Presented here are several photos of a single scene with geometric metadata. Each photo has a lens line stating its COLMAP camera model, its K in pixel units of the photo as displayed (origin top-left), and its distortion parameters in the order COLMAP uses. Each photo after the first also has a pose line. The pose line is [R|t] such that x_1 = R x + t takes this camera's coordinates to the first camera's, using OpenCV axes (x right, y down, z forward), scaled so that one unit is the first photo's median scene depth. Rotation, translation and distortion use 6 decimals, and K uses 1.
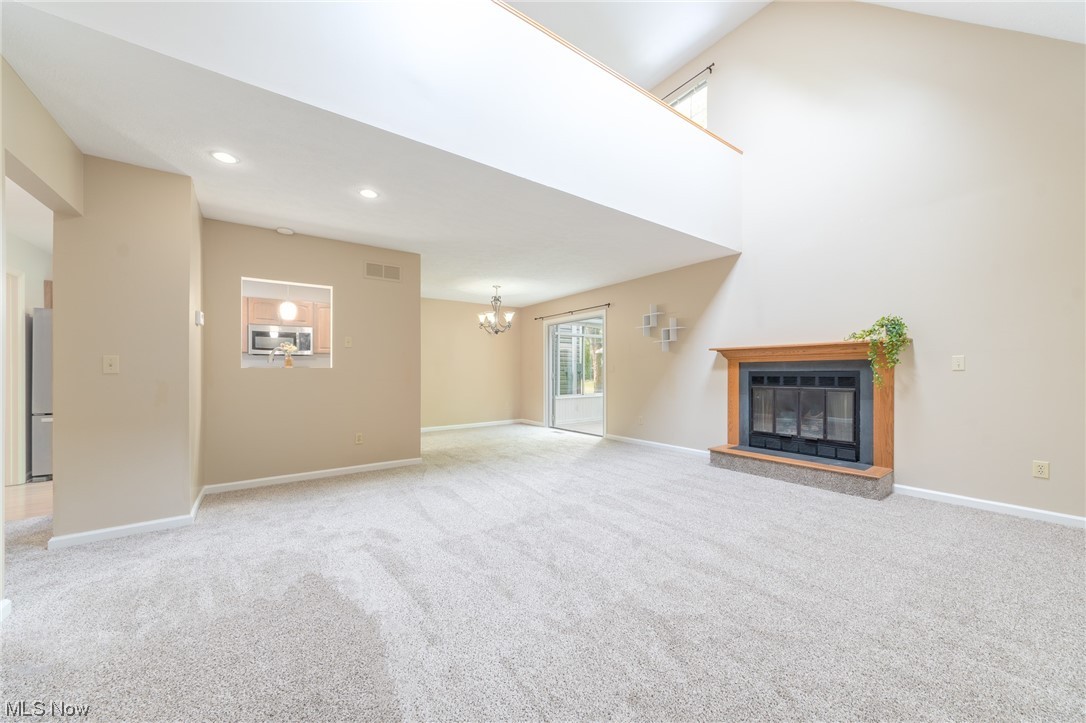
lens RADIAL K [[397.9, 0, 543.4], [0, 397.9, 369.5], [0, 0, 1]] dist [-0.002304, -0.000028]
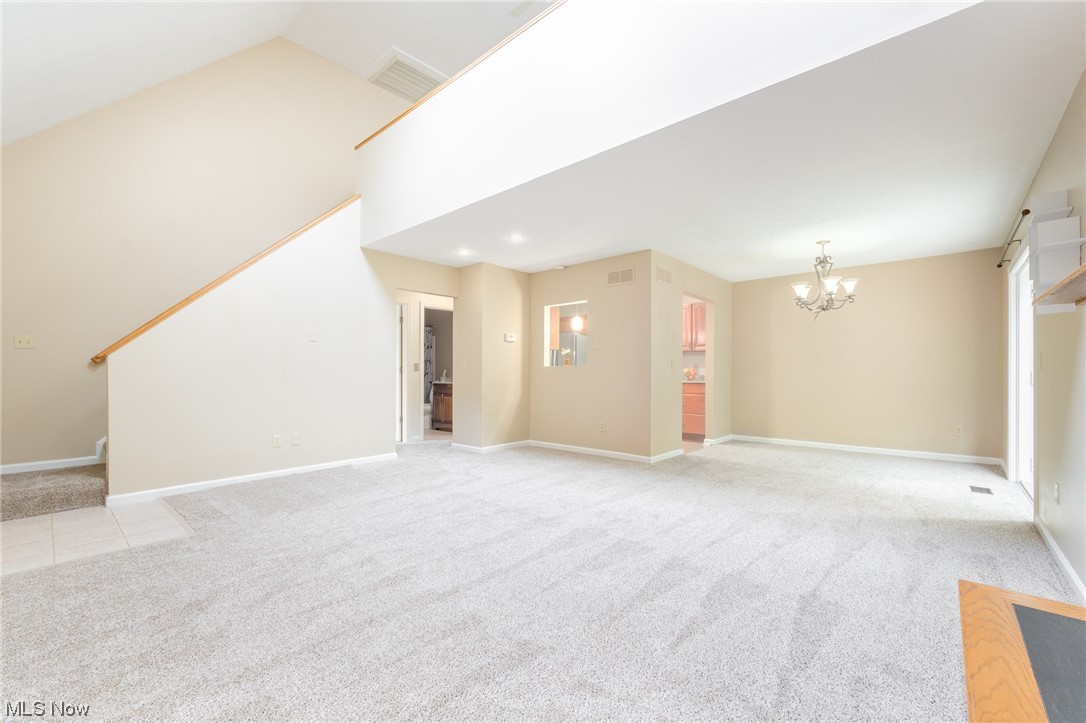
lens RADIAL K [[436.4, 0, 542.2], [0, 436.4, 366.9], [0, 0, 1]] dist [0.000498, -0.000076]
pose [[0.208230, -0.008245, -0.978045, 0.841226], [0.006061, 0.999956, -0.007139, 0.007644], [0.978061, -0.004441, 0.208271, 0.639924]]
